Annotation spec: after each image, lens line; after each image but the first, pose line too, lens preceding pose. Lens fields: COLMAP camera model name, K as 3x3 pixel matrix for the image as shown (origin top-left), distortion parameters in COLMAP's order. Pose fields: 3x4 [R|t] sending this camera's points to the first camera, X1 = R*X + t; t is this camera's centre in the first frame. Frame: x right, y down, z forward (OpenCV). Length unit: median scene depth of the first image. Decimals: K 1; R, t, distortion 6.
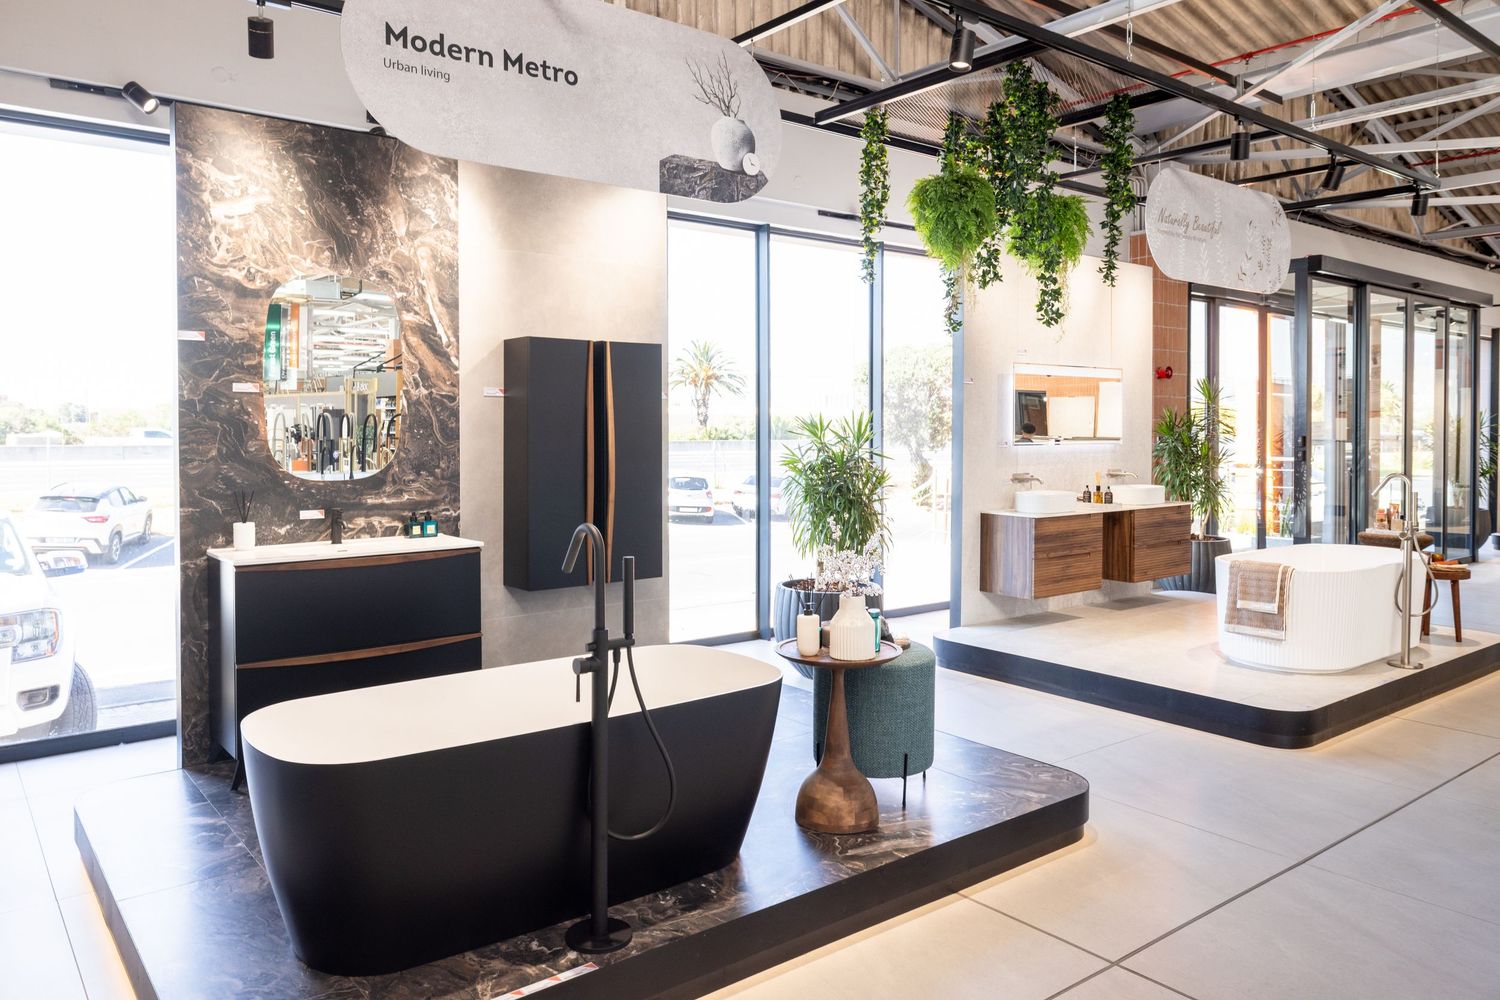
lens RADIAL K [[1036.2, 0, 745.2], [0, 1036.2, 453.0], [0, 0, 1]] dist [0.031076, -0.000679]
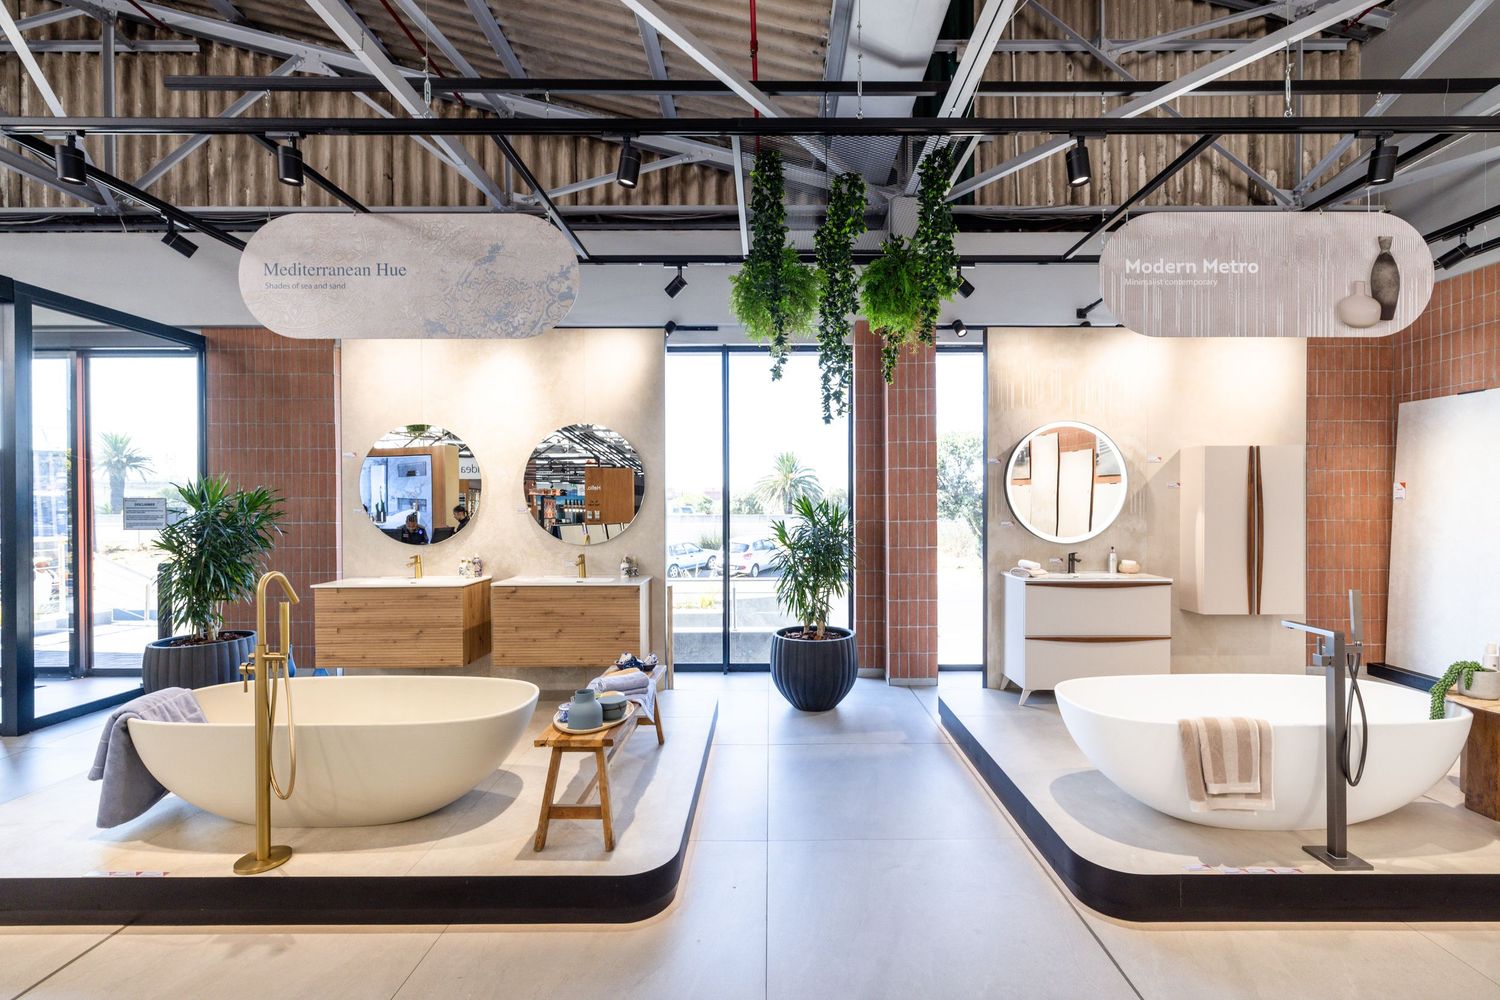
lens RADIAL K [[636.2, 0, 754.2], [0, 636.2, 510.4], [0, 0, 1]] dist [0.001219, 0.000356]
pose [[0.782927, 0.005884, -0.622086, 0.526134], [-0.016543, 0.999799, -0.011364, -0.009046], [0.621893, 0.019189, 0.782867, 0.399056]]
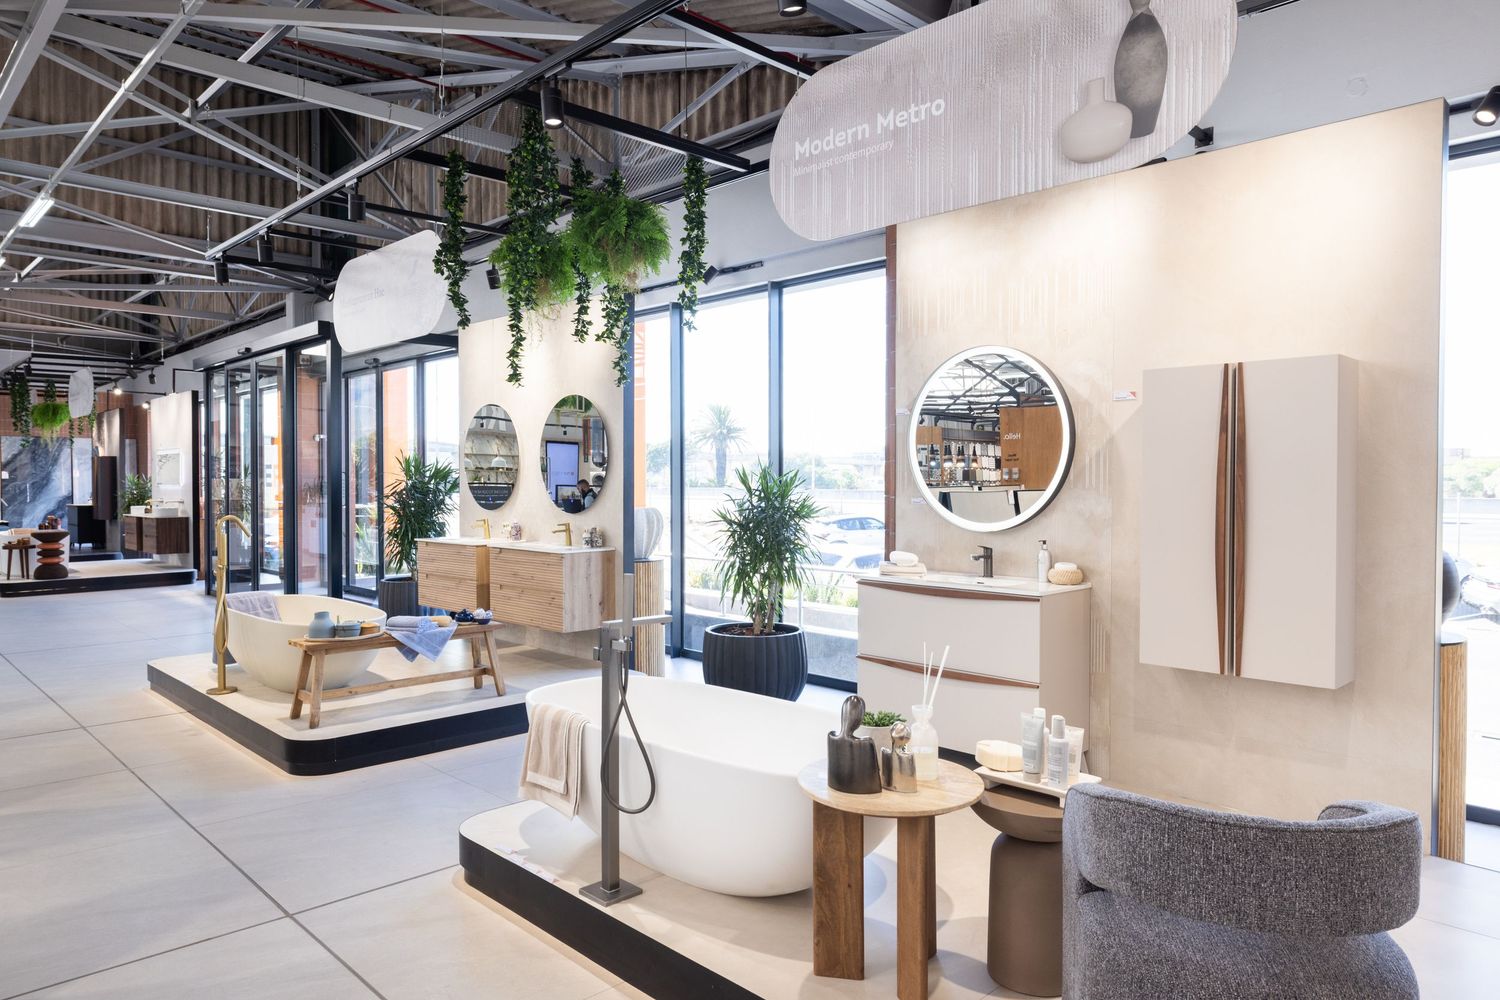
lens RADIAL K [[962.1, 0, 750.0], [0, 962.1, 500.0], [0, 0, 1]] dist [0.000746, 0.000134]
pose [[0.101259, 0.022893, -0.994597, 0.978160], [-0.028256, 0.999398, 0.020127, -0.017813], [0.994459, 0.026065, 0.101845, 0.863564]]
